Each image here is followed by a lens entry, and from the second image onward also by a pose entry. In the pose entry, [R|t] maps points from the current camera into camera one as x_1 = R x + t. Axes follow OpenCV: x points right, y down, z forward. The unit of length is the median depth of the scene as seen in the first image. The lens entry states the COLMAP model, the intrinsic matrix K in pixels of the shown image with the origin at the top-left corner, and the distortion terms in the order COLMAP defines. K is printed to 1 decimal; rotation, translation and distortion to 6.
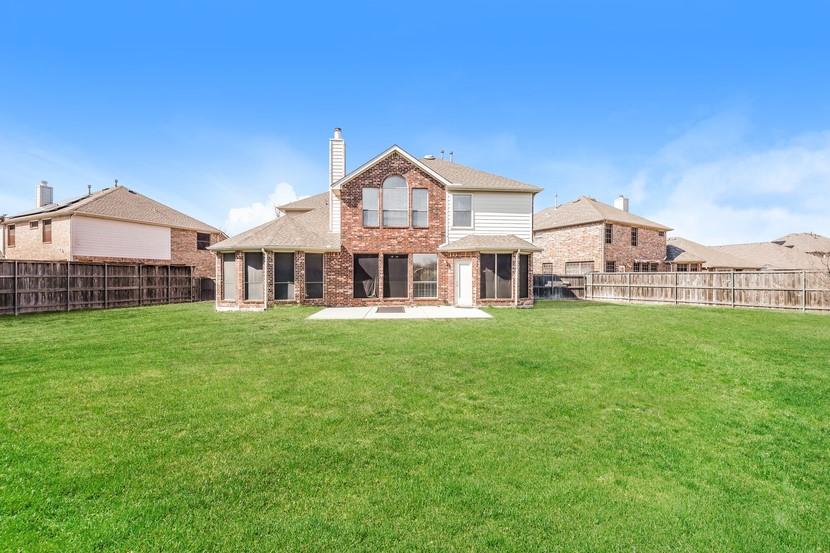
lens RADIAL K [[333.1, 0, 416.0], [0, 333.1, 278.8], [0, 0, 1]] dist [-0.001466, -0.000481]
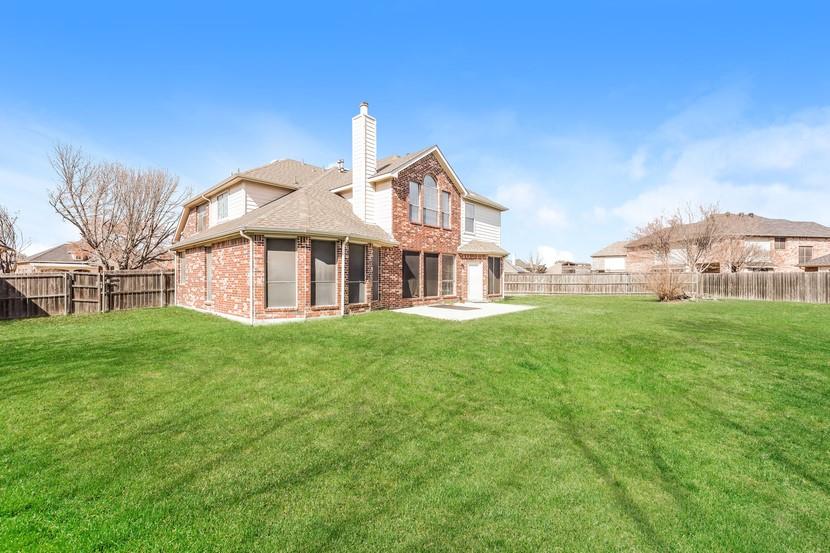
lens RADIAL K [[333.1, 0, 416.7], [0, 333.1, 278.8], [0, 0, 1]] dist [-0.001466, -0.000481]
pose [[0.722900, 0.000627, 0.690952, -0.789879], [0.001057, 0.999997, -0.002013, 0.006040], [-0.690952, 0.002185, 0.722897, 0.302917]]
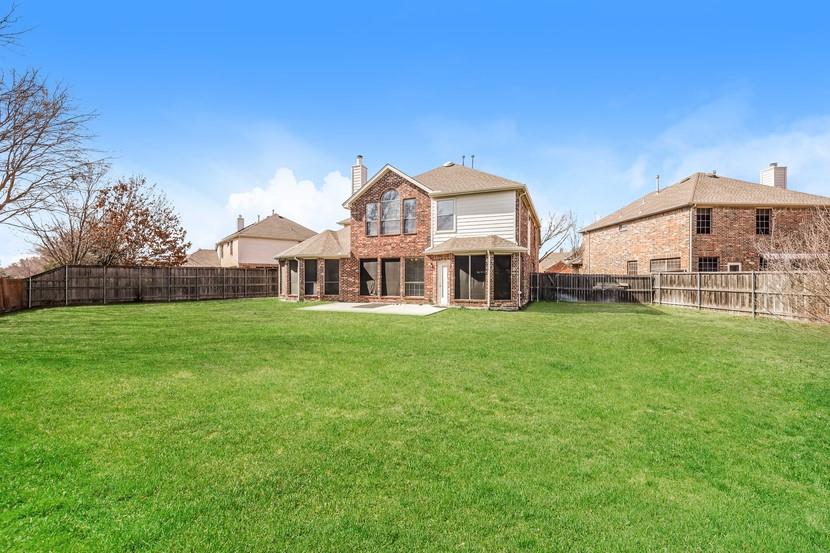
lens RADIAL K [[333.1, 0, 413.7], [0, 333.1, 277.8], [0, 0, 1]] dist [-0.001466, -0.000481]
pose [[0.883932, 0.002517, -0.467608, 0.550815], [-0.002555, 0.999997, 0.000553, -0.006633], [0.467608, 0.000706, 0.883936, 0.017259]]
